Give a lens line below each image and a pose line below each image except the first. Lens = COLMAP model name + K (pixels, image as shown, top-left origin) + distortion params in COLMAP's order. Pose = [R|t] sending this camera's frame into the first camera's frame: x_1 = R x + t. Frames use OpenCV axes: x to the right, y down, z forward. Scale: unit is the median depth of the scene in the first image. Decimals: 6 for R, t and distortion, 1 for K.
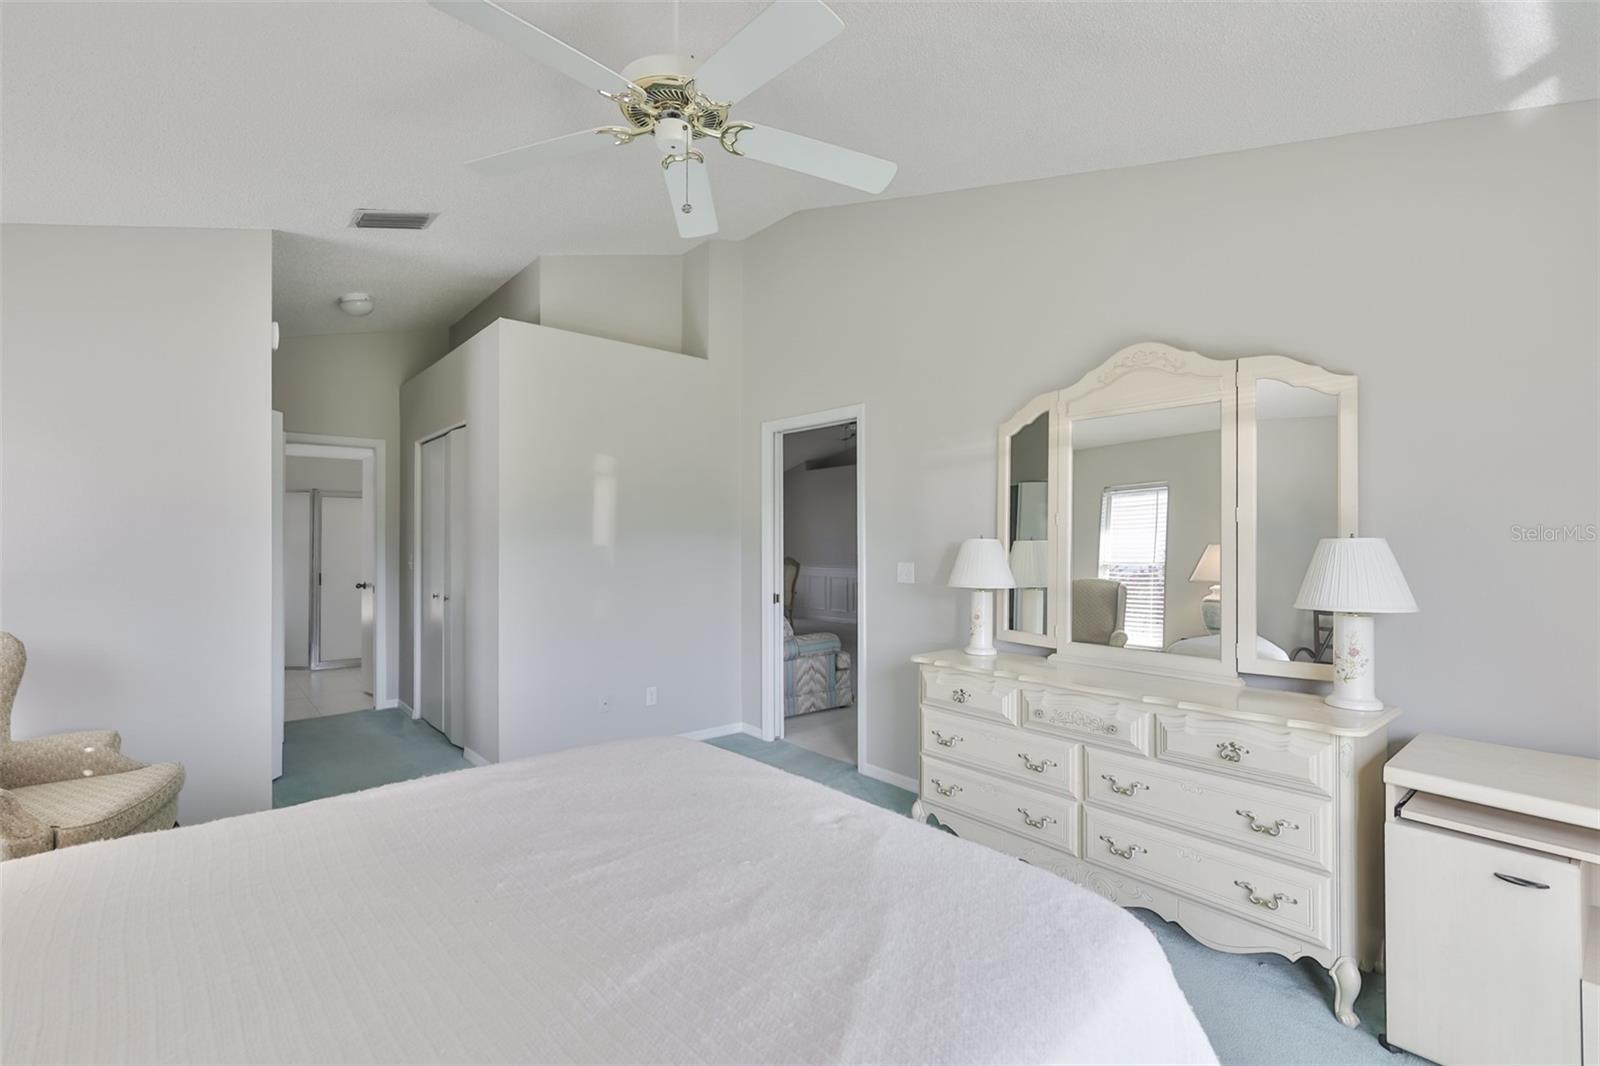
lens RADIAL K [[703.0, 0, 799.6], [0, 703.0, 537.4], [0, 0, 1]] dist [0.001708, -0.001614]
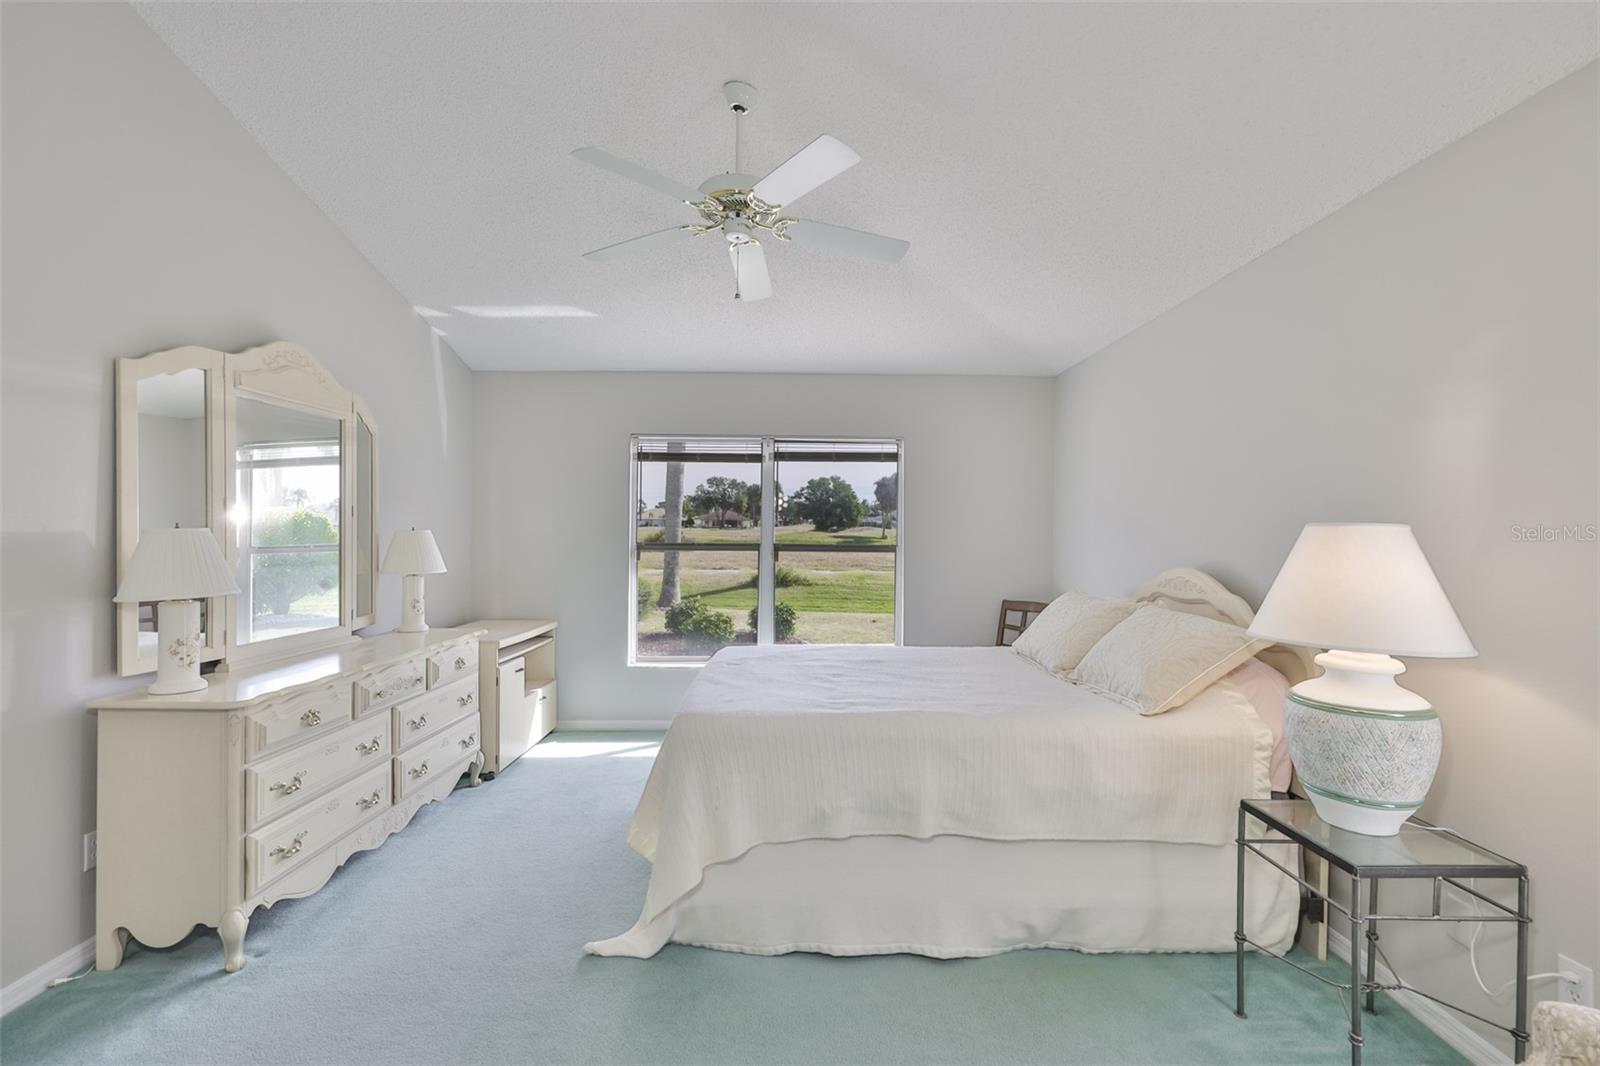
lens RADIAL K [[703.0, 0, 800.1], [0, 703.0, 532.5], [0, 0, 1]] dist [0.001708, -0.001614]
pose [[-0.748557, -0.005879, 0.663045, -0.736054], [-0.010859, 0.999935, -0.003394, 0.002650], [-0.662982, -0.009740, -0.748572, 1.213216]]
